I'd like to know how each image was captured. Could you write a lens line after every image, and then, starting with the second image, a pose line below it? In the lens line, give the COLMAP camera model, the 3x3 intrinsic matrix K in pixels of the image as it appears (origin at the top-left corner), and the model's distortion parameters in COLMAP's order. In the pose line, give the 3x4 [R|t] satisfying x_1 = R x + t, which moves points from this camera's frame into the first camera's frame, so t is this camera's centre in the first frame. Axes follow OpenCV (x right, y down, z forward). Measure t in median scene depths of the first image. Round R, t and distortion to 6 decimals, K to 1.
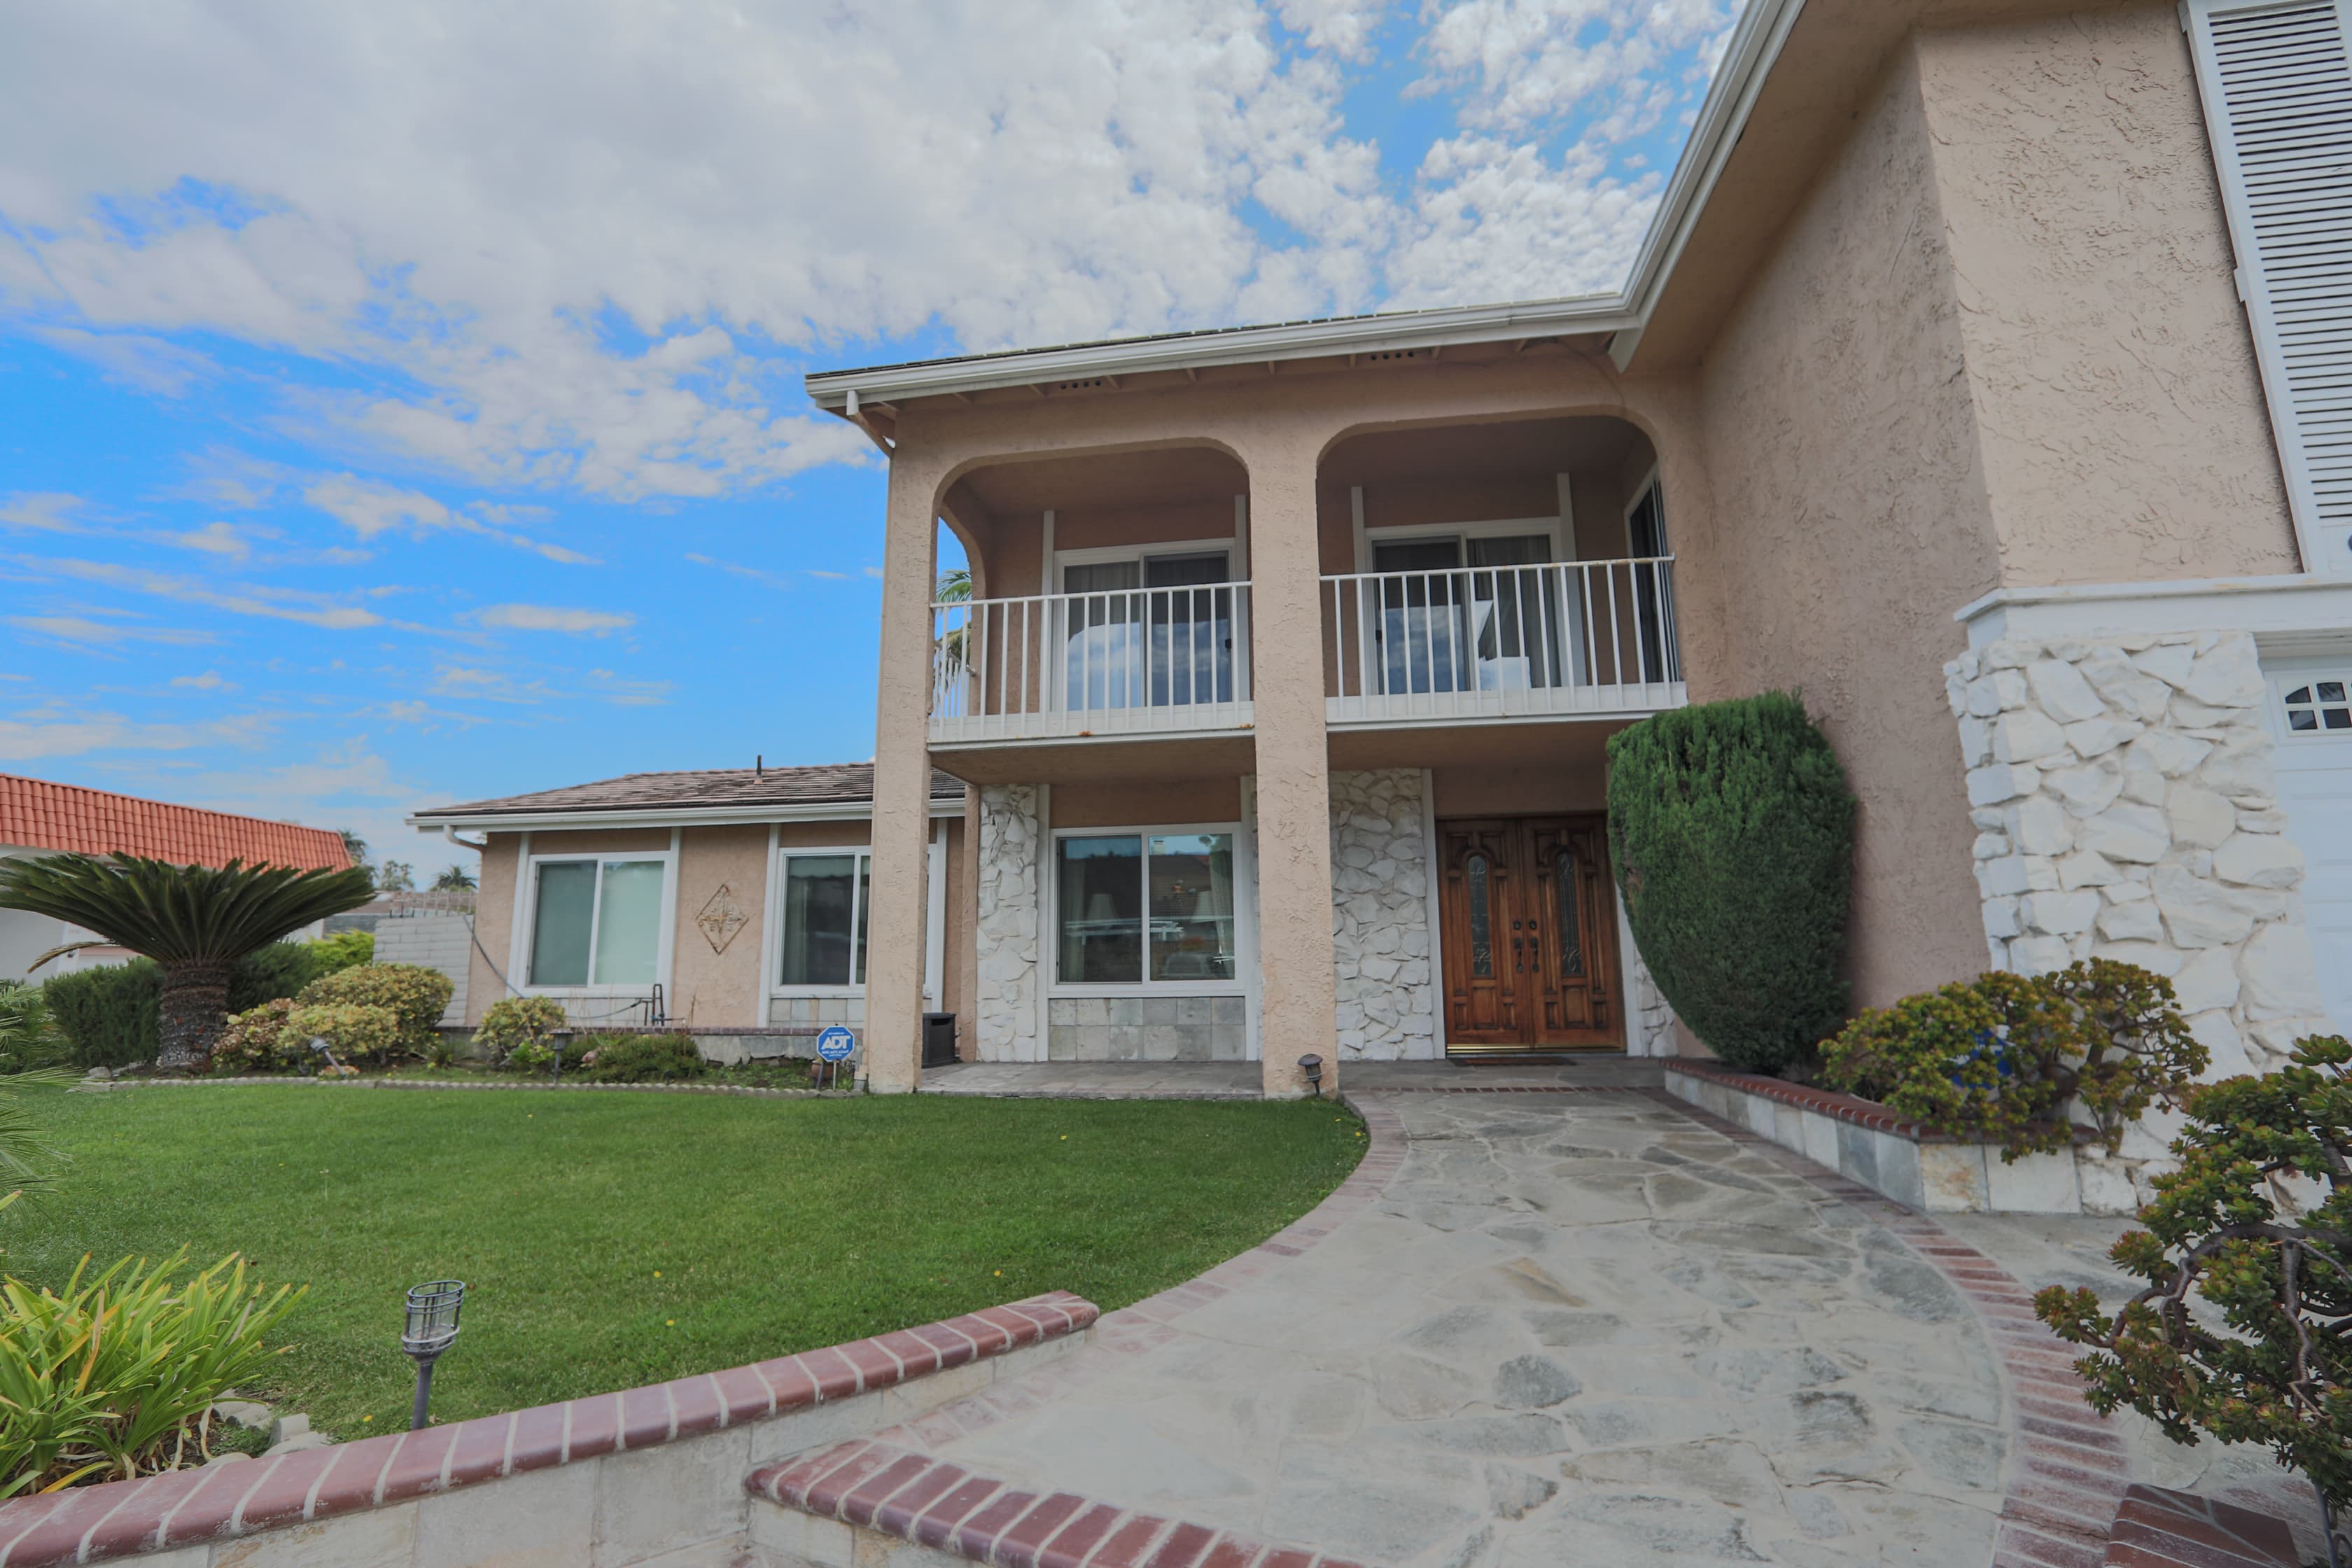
lens RADIAL K [[986.9, 0, 1191.6], [0, 986.9, 812.2], [0, 0, 1]] dist [-0.045648, 0.023918]
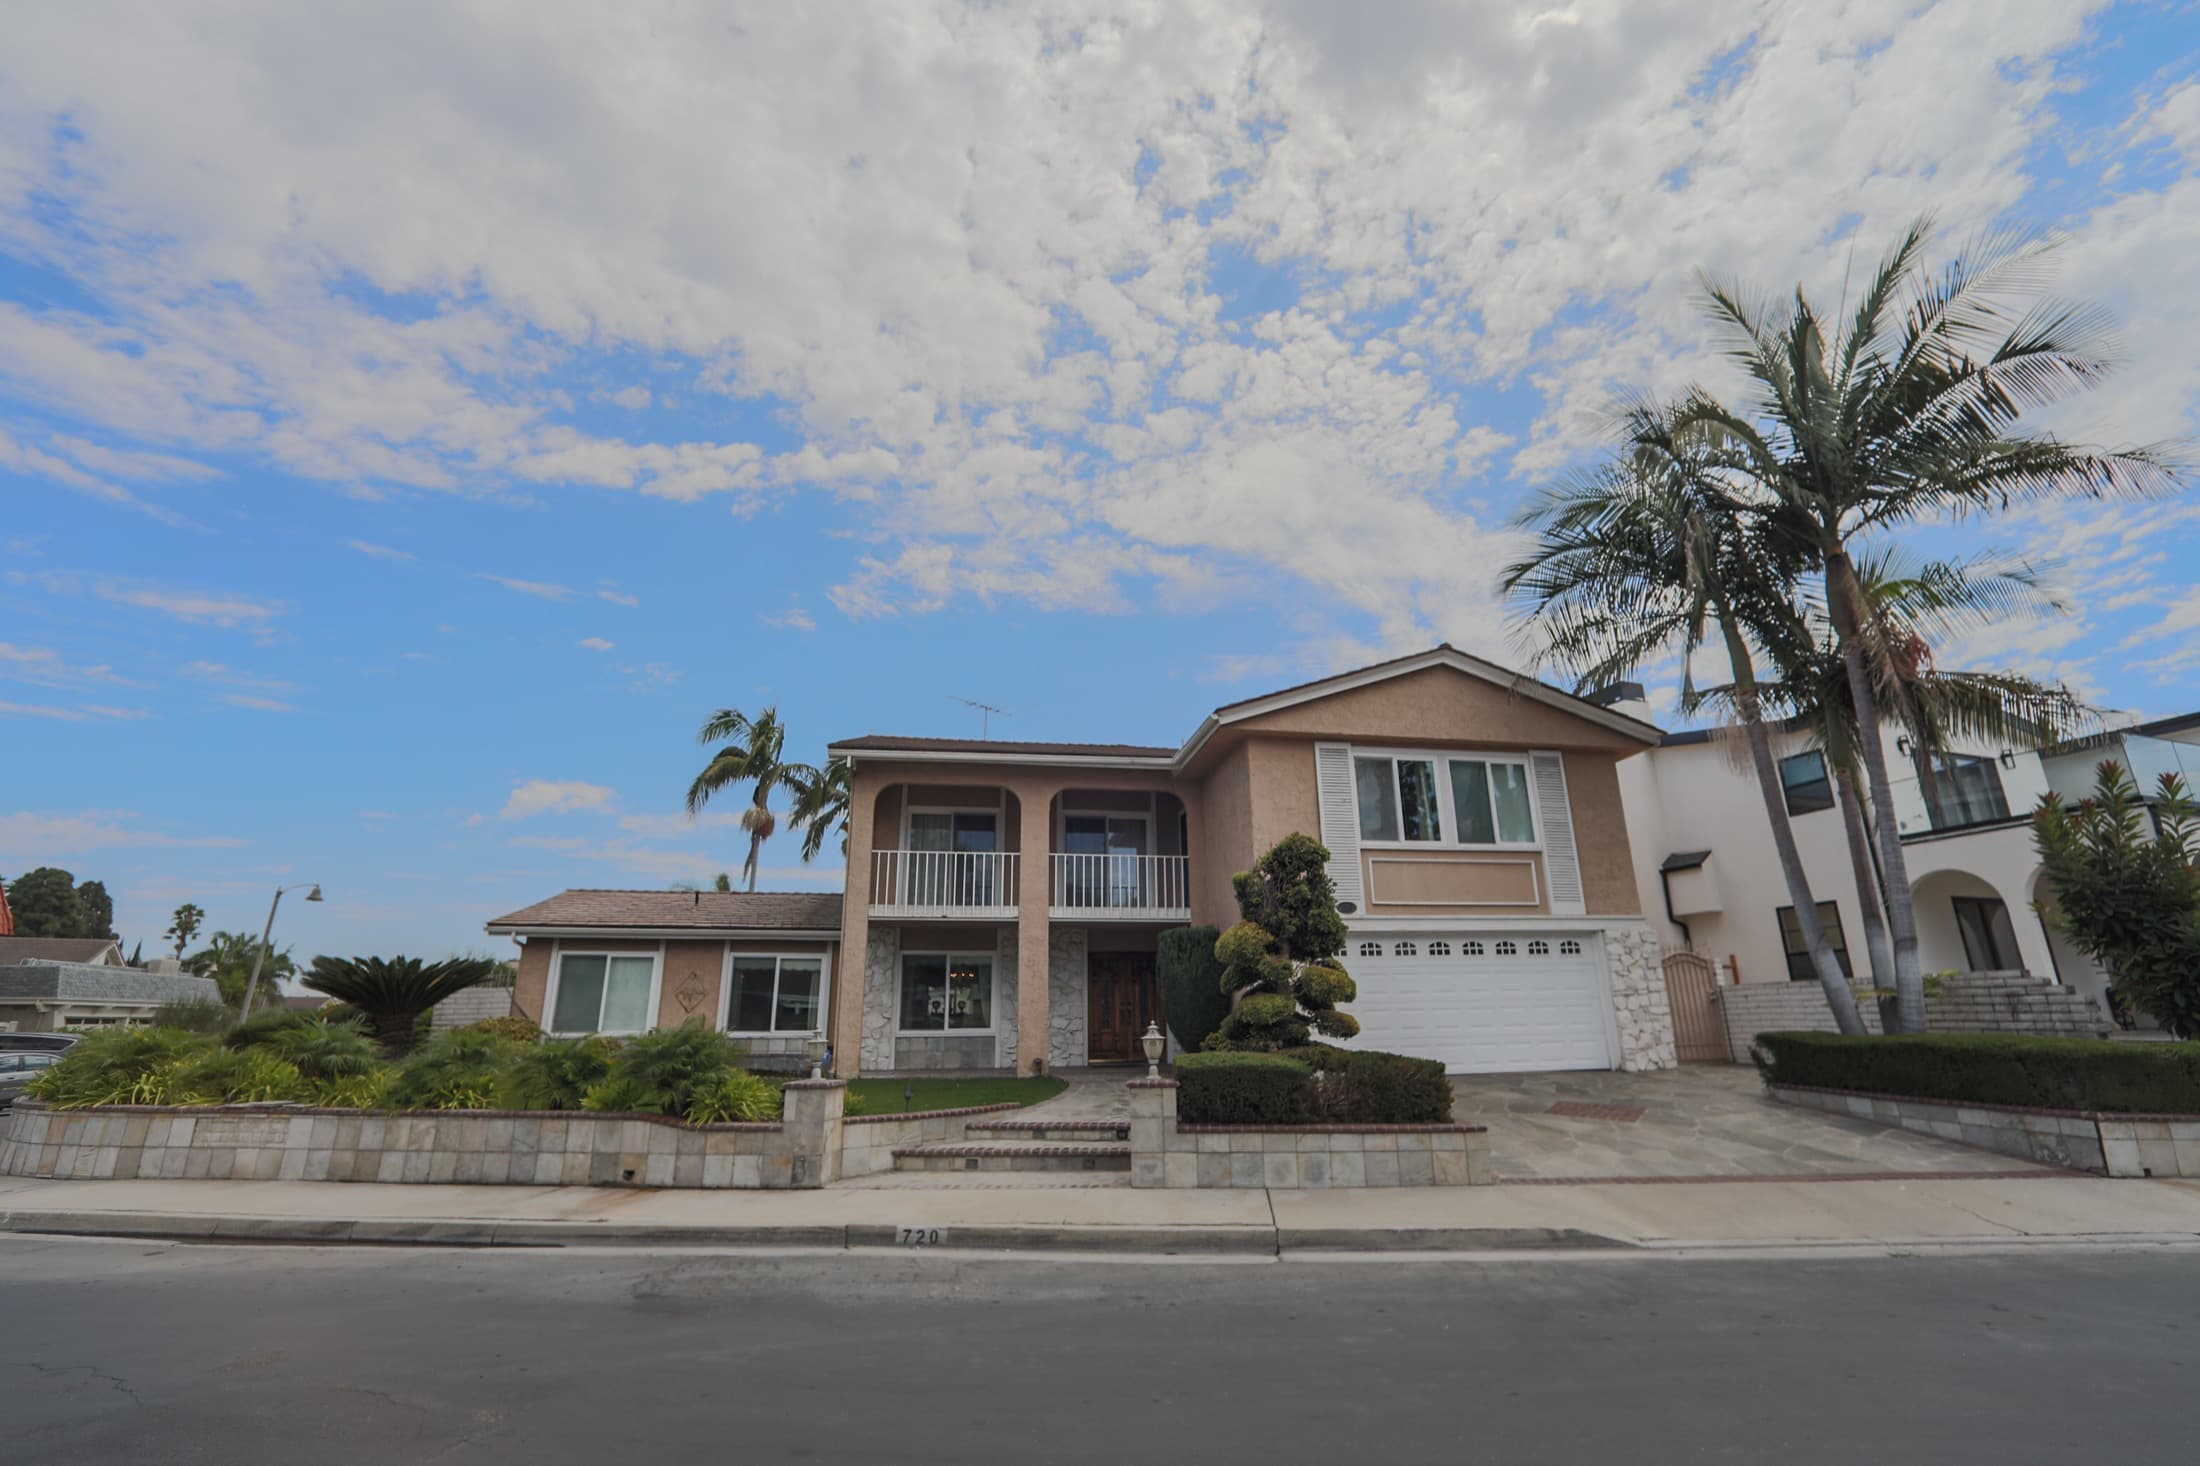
lens RADIAL K [[923.2, 0, 1114.6], [0, 923.2, 759.4], [0, 0, 1]] dist [-0.045648, 0.023918]
pose [[0.952328, 0.085430, 0.292869, -0.321333], [-0.047010, 0.989619, -0.135810, -0.139205], [-0.301431, 0.115568, 0.946458, -0.969568]]
